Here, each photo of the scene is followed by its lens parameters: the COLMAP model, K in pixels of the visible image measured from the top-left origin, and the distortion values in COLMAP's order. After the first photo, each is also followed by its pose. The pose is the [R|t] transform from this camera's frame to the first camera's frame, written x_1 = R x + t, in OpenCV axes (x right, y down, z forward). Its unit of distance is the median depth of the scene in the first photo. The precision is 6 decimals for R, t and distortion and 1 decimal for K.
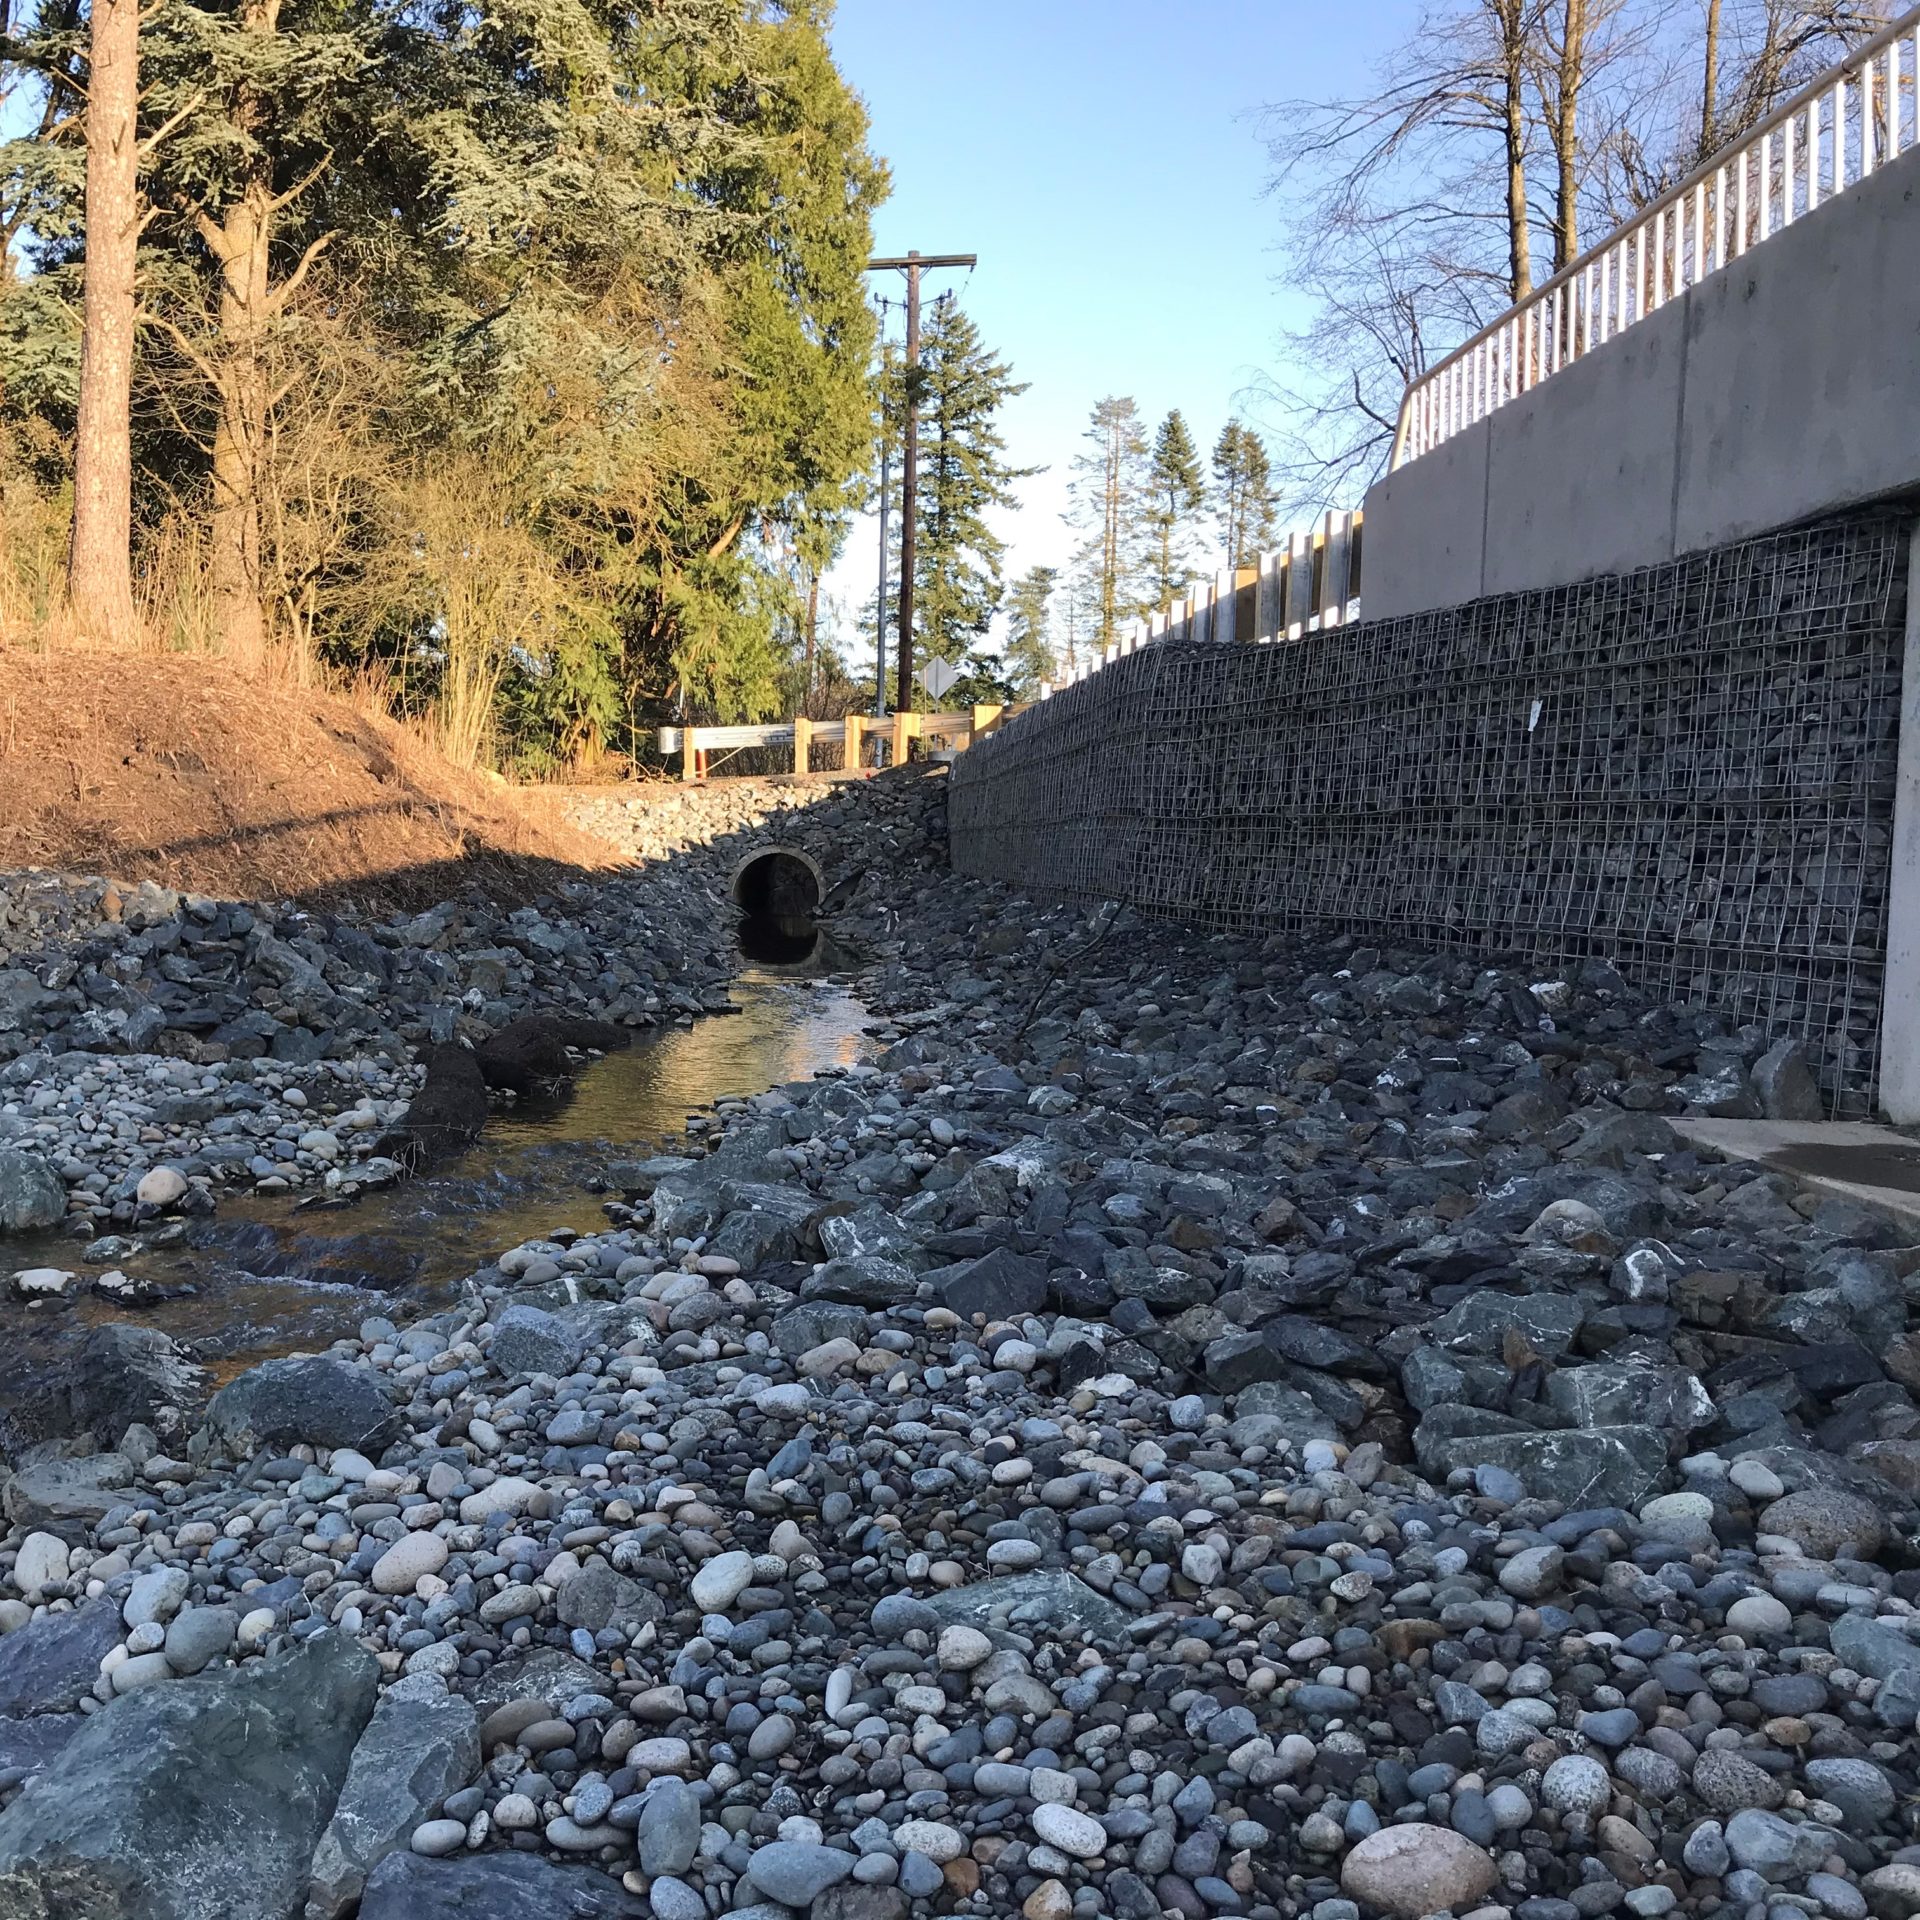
lens RADIAL K [[2392.9, 0, 955.5], [0, 2392.9, 964.8], [0, 0, 1]] dist [0.060227, 0.000000]
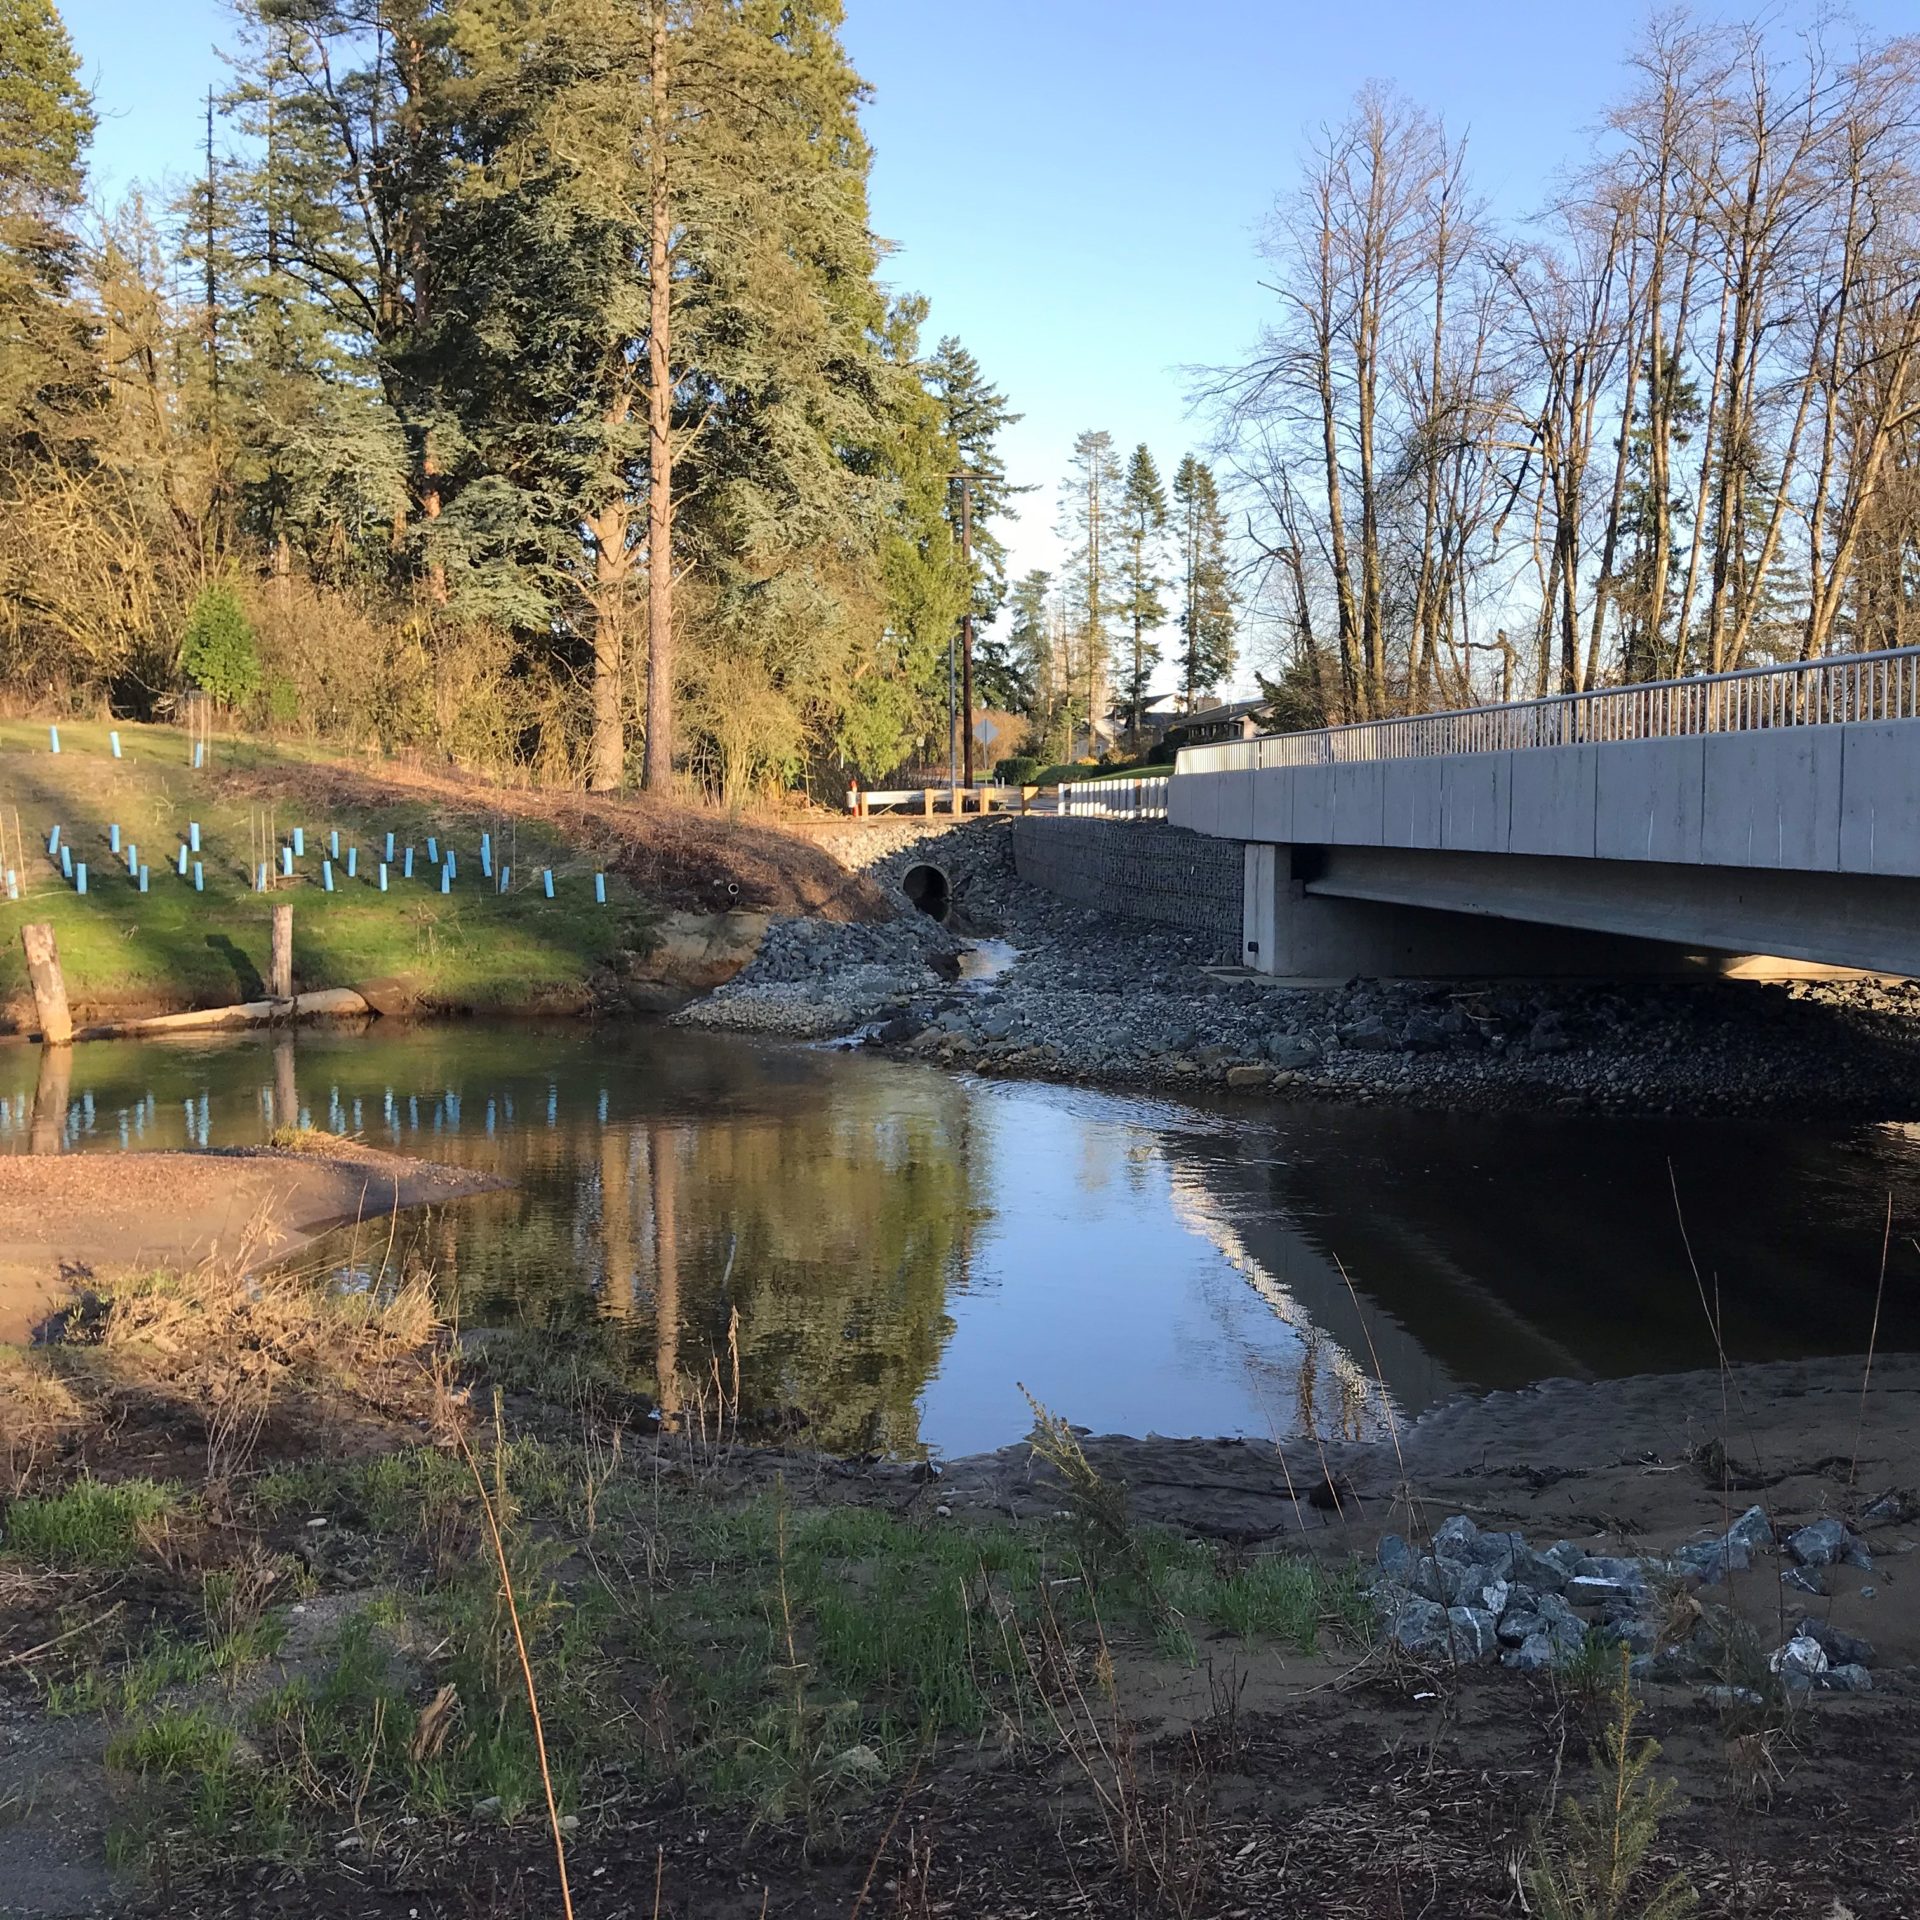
lens RADIAL K [[2392.9, 0, 968.0], [0, 2392.9, 956.8], [0, 0, 1]] dist [0.060227, 0.000000]
pose [[0.999574, -0.028342, 0.007028, -0.014726], [0.028102, 0.999085, 0.032226, -0.009248], [-0.007935, -0.032014, 0.999456, -0.240999]]
